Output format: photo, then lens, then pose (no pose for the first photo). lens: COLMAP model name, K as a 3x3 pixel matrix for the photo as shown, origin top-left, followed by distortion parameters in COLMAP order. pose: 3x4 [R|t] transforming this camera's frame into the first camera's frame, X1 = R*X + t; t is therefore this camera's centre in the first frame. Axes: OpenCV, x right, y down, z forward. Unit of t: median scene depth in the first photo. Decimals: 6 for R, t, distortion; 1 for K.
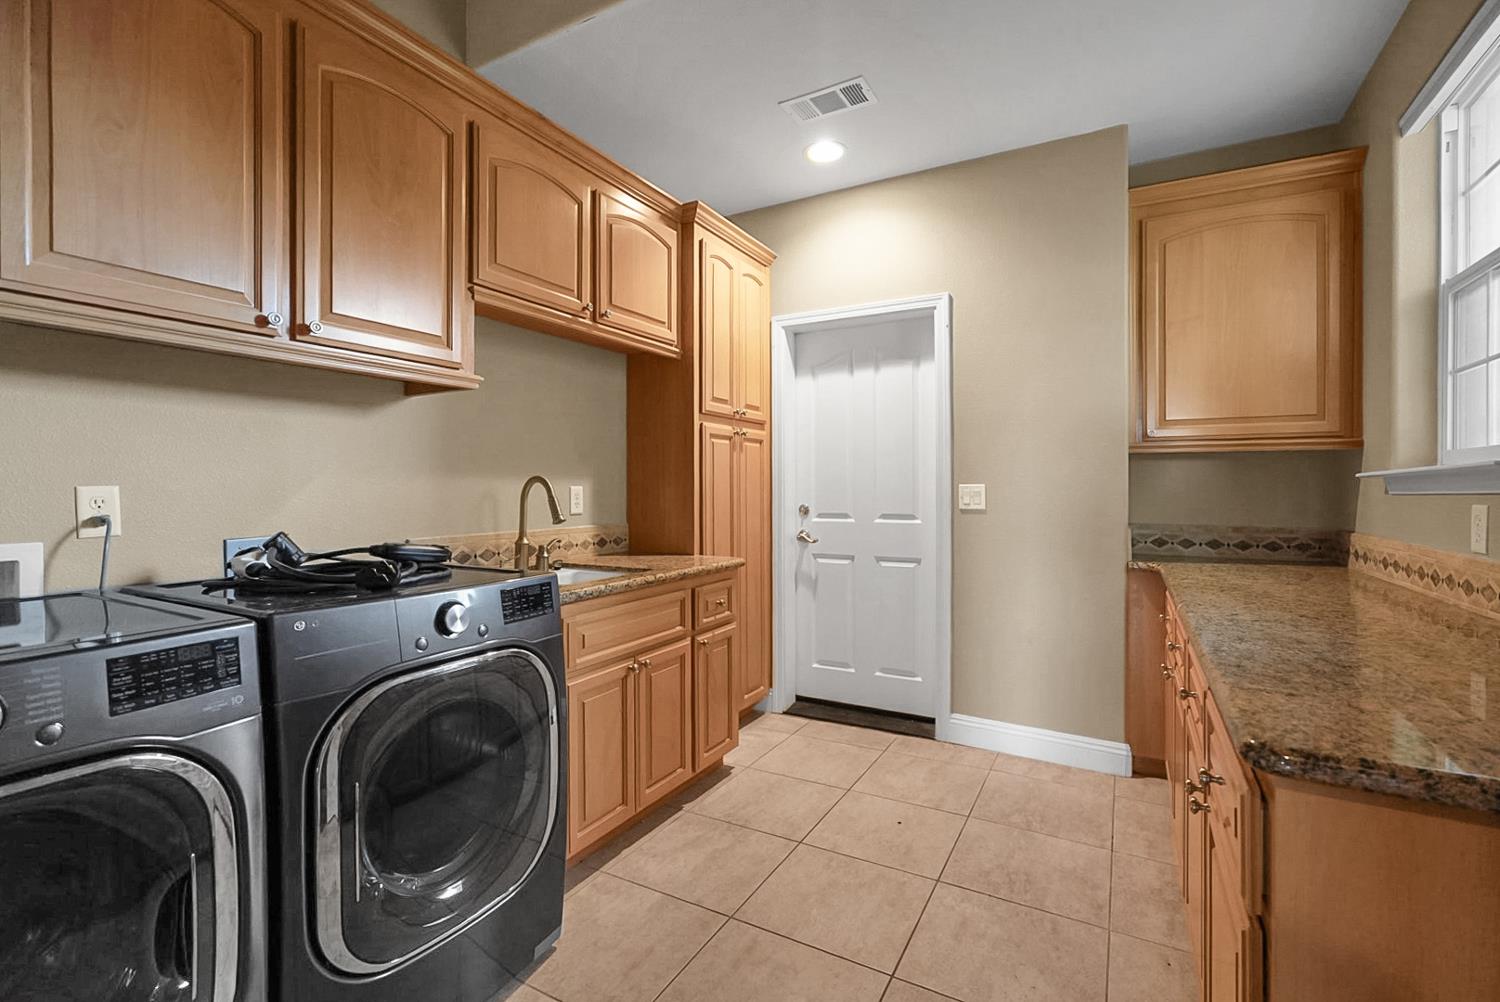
lens RADIAL K [[675.8, 0, 751.6], [0, 675.8, 493.6], [0, 0, 1]] dist [0.002913, 0.000790]
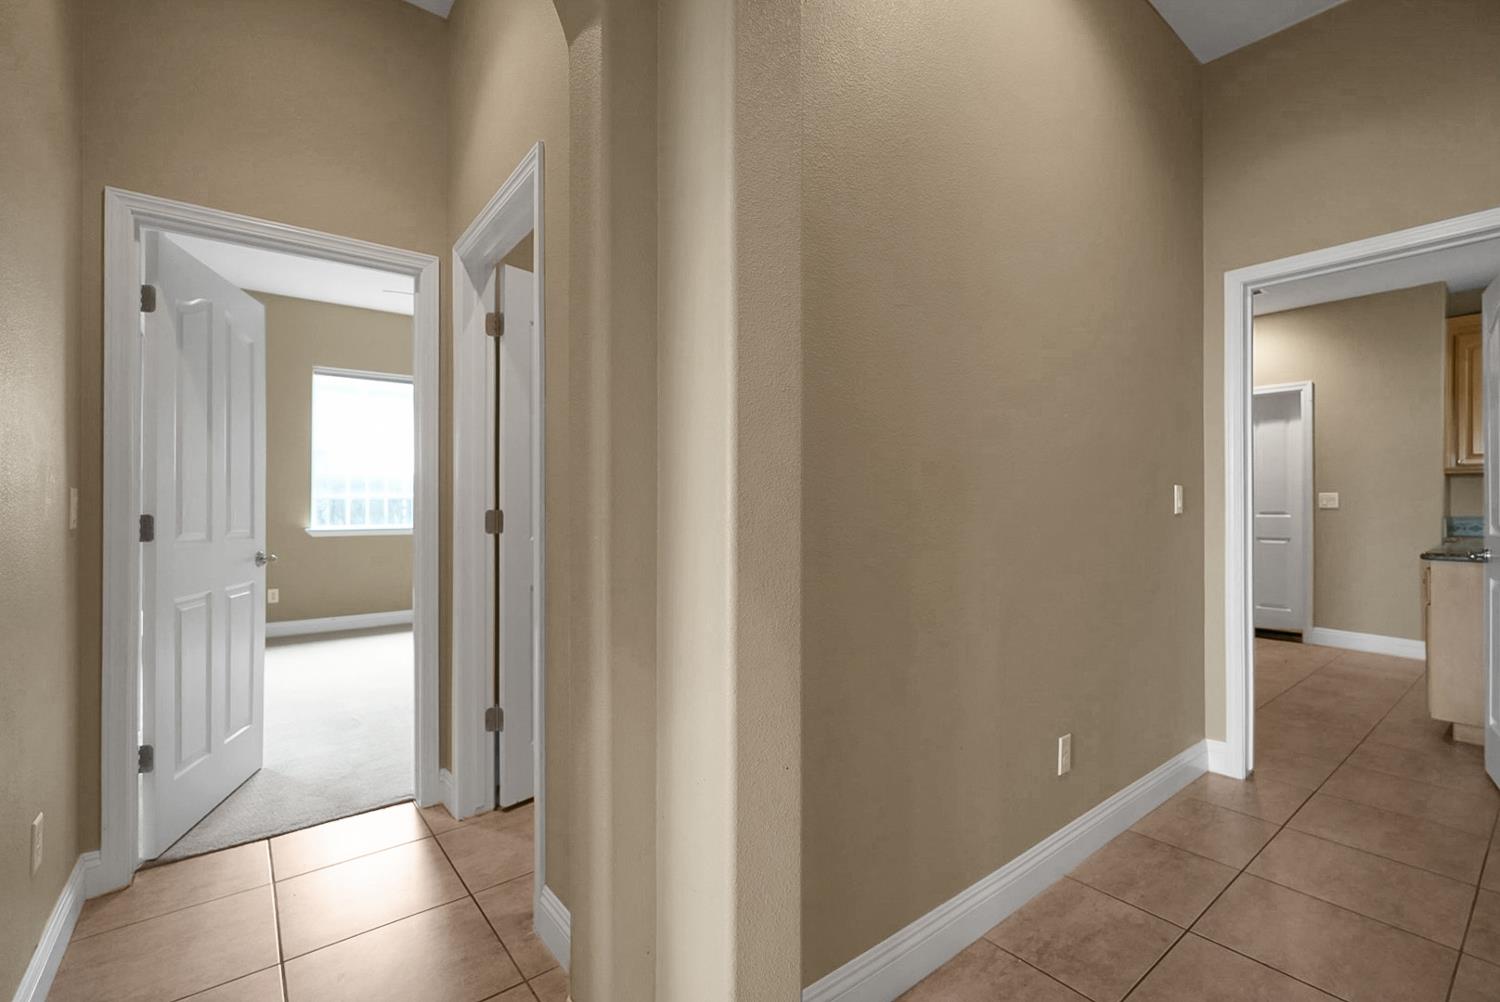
lens RADIAL K [[675.8, 0, 741.3], [0, 675.8, 507.2], [0, 0, 1]] dist [0.002913, 0.000790]
pose [[0.909850, -0.000082, -0.414937, -0.309066], [0.000550, 0.999999, 0.001008, 0.019125], [0.414937, -0.001145, 0.909850, -1.157464]]
